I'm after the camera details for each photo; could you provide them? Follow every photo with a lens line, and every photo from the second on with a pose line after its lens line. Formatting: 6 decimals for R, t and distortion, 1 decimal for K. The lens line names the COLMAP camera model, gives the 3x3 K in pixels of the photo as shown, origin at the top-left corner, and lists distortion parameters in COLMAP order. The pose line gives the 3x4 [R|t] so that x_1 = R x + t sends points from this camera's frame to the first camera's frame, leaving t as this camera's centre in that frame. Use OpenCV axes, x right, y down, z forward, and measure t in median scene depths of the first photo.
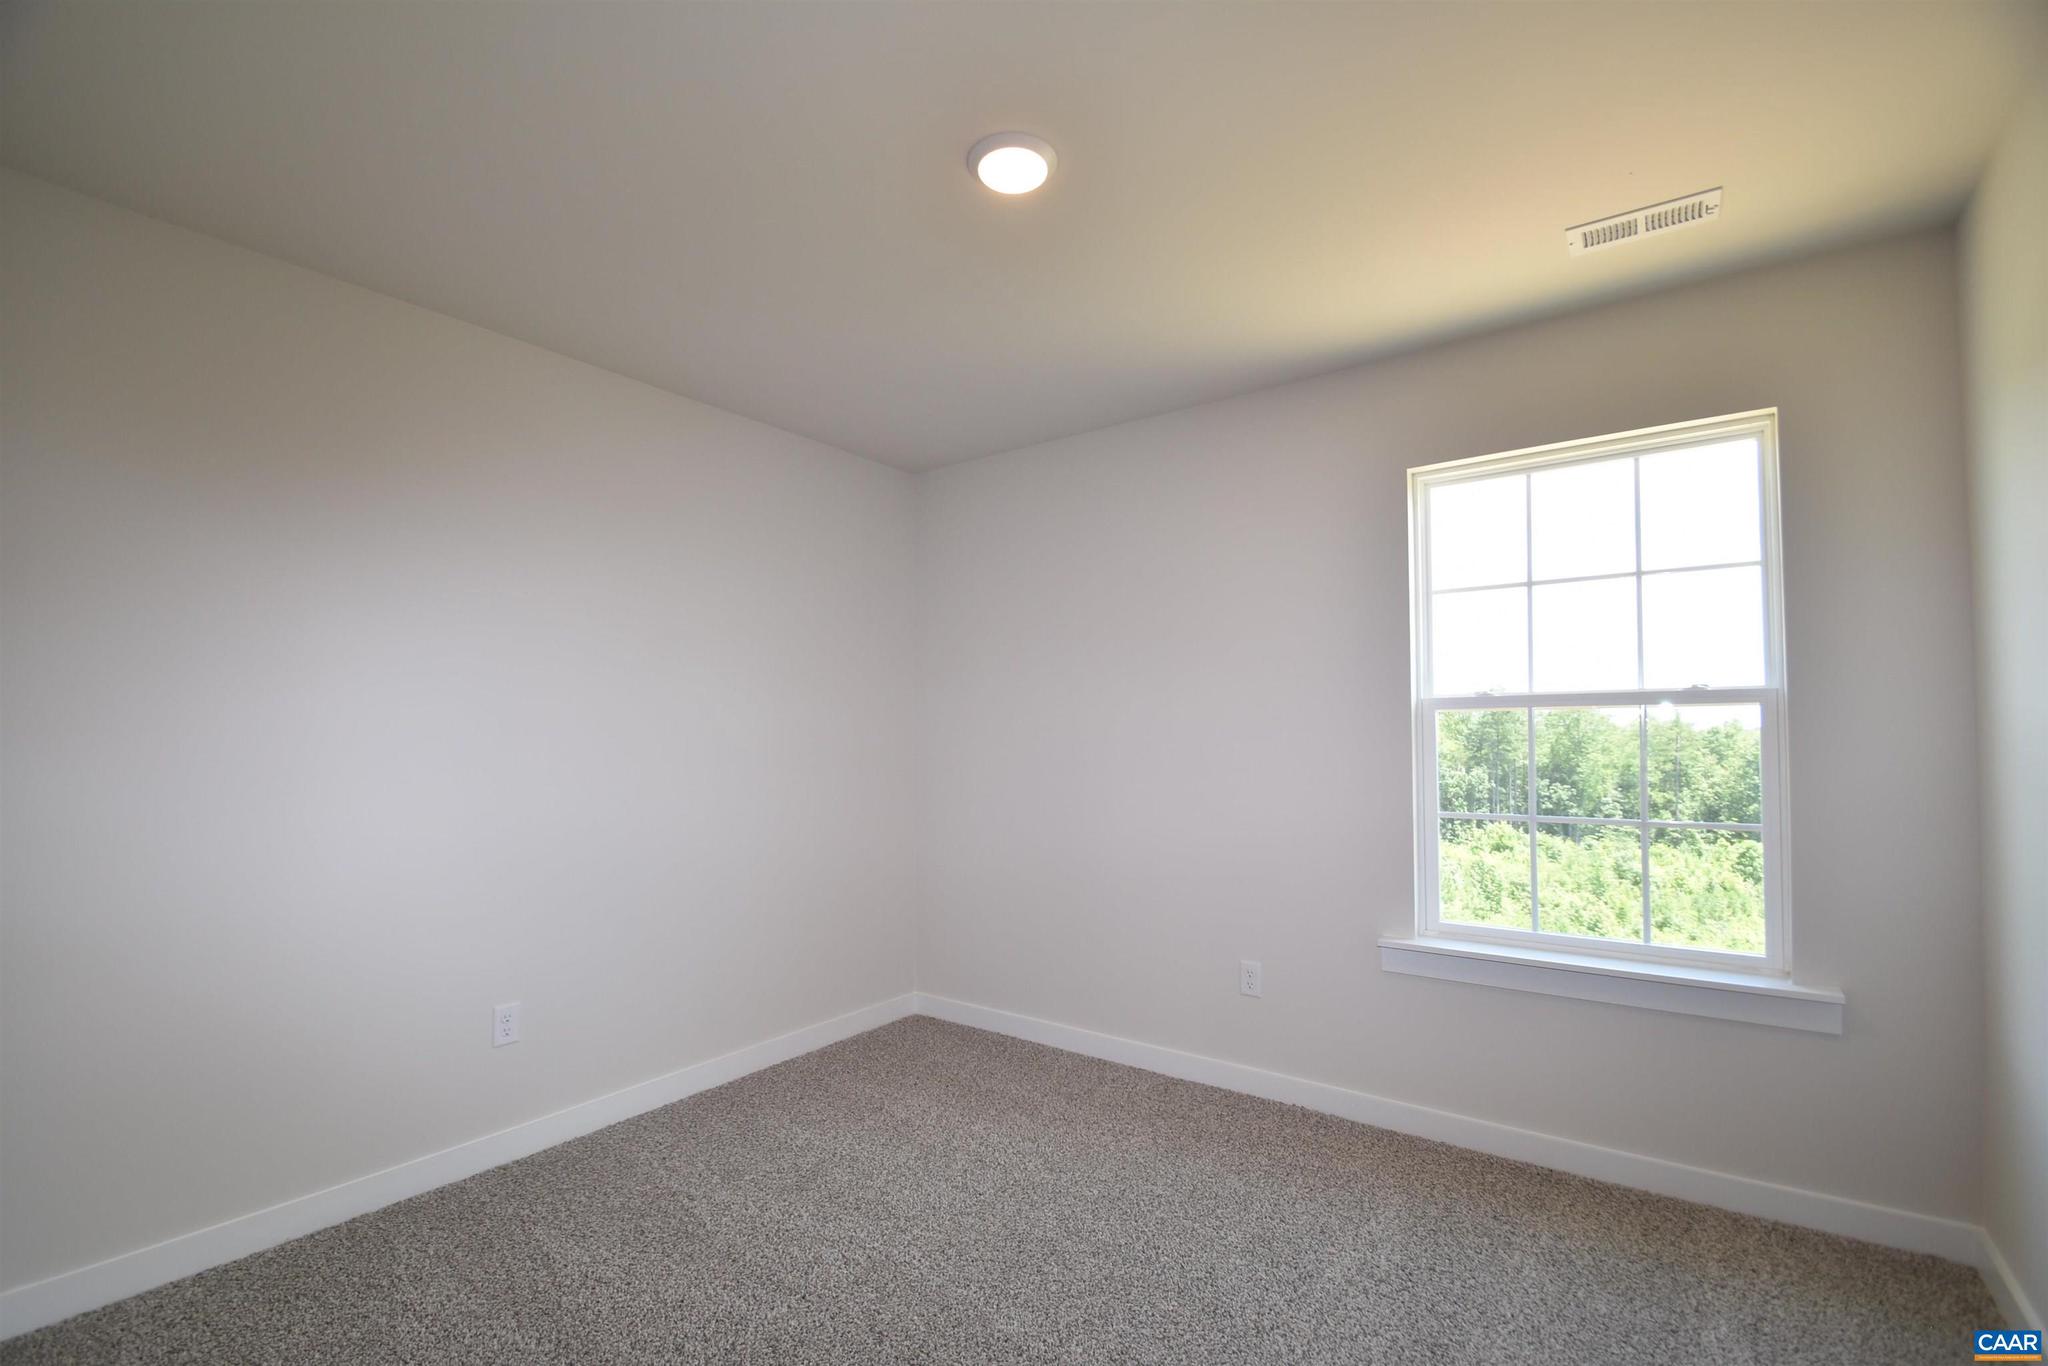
lens RADIAL K [[914.5, 0, 1011.5], [0, 914.5, 700.3], [0, 0, 1]] dist [0.041548, -0.025670]
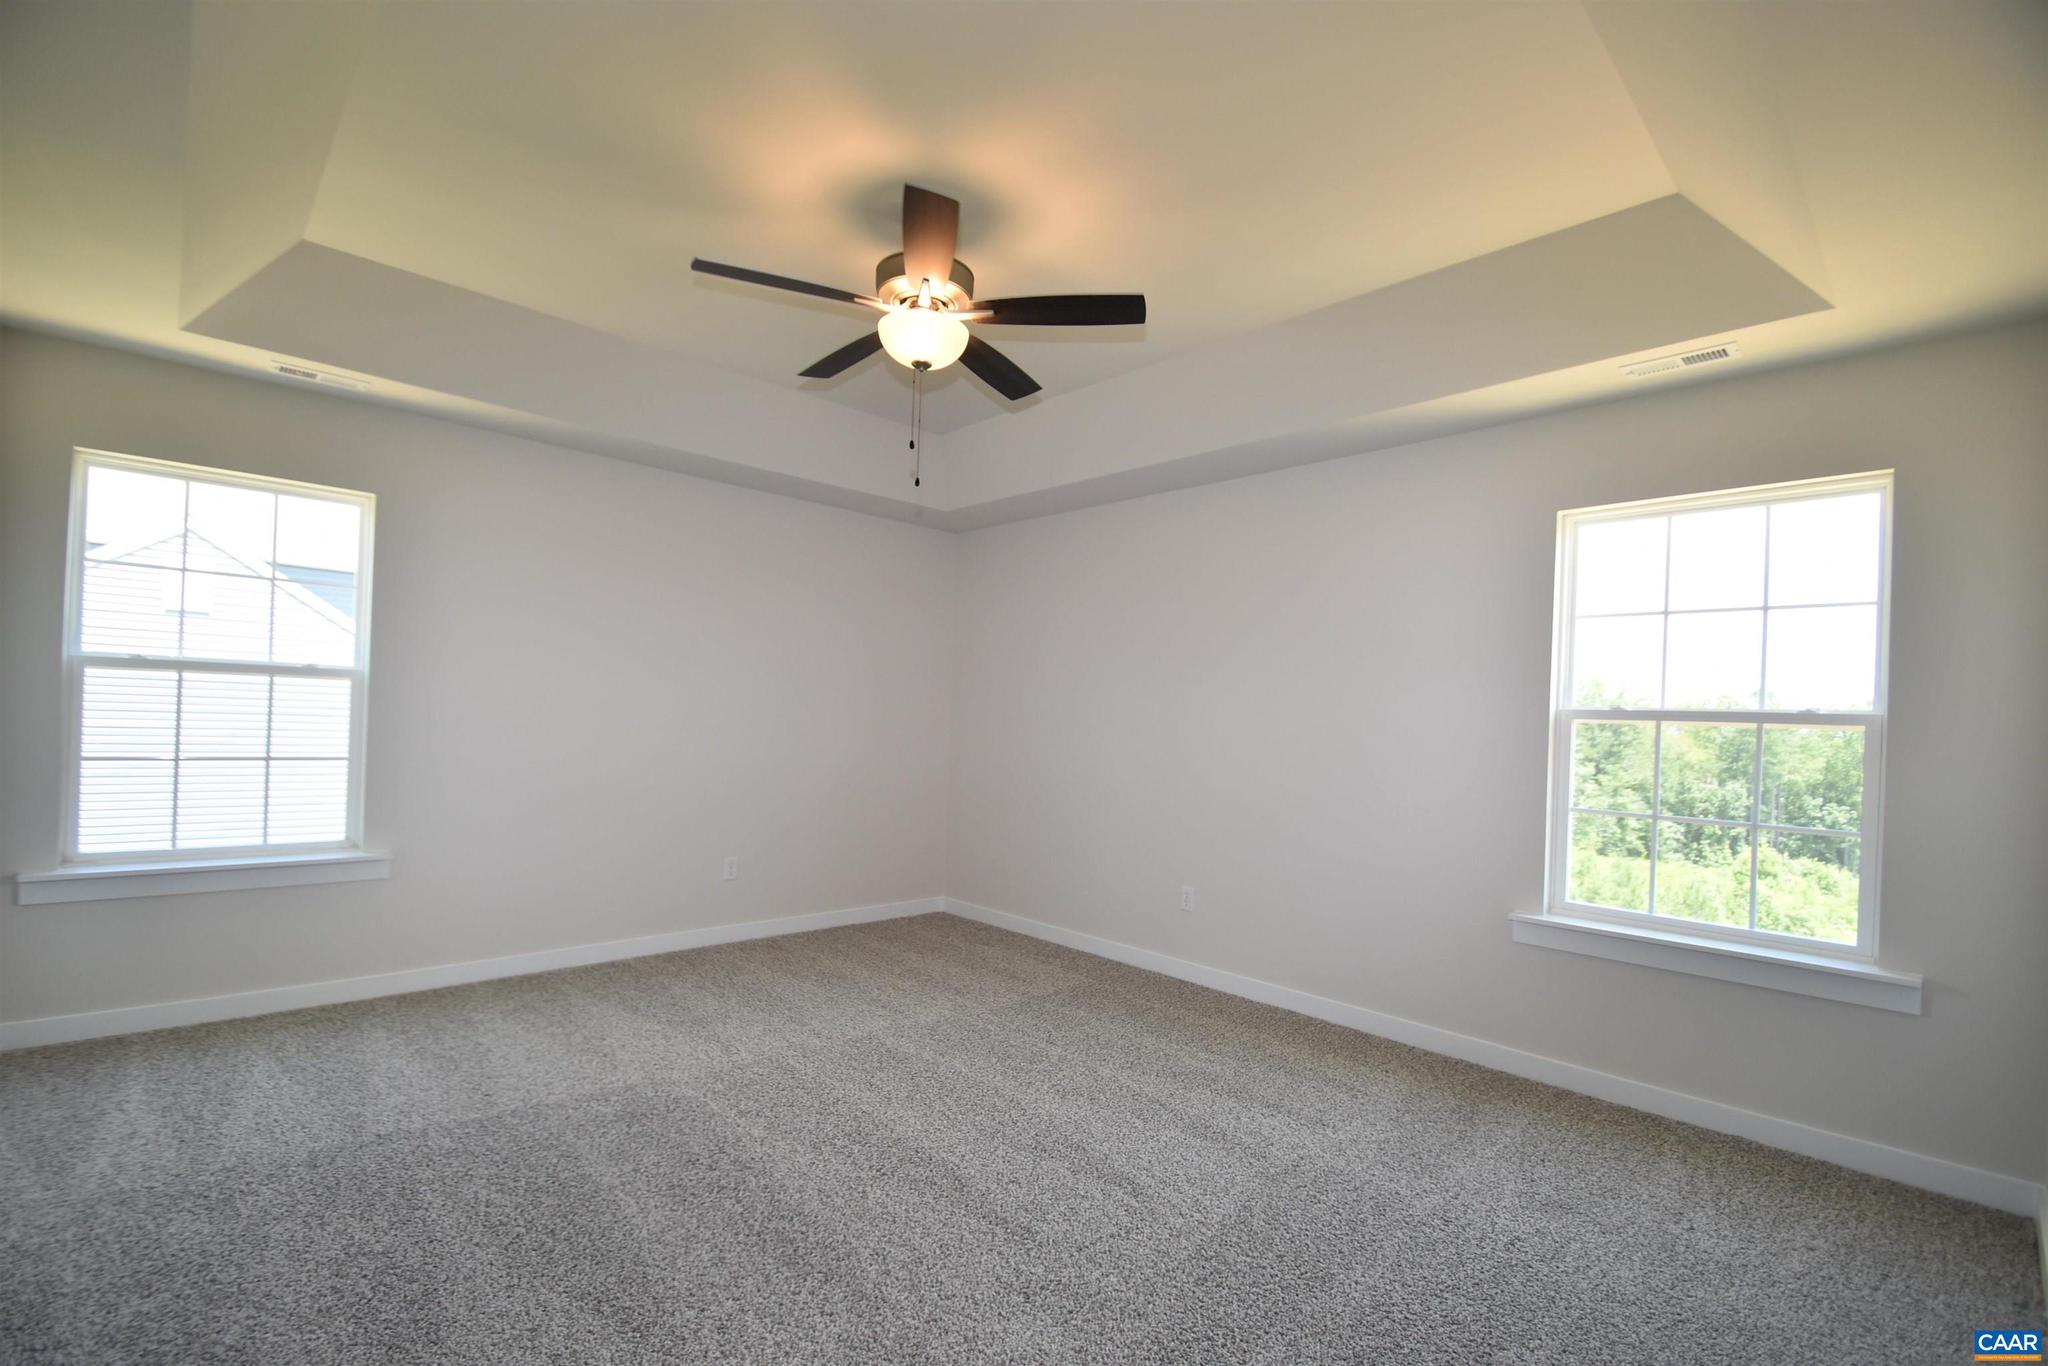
lens RADIAL K [[914.5, 0, 1011.5], [0, 914.5, 700.3], [0, 0, 1]] dist [0.041548, -0.025670]
pose [[0.980357, 0.034539, -0.194181, -0.006398], [-0.031299, 0.999315, 0.019730, -0.015764], [0.194730, -0.013265, 0.980767, -0.279189]]
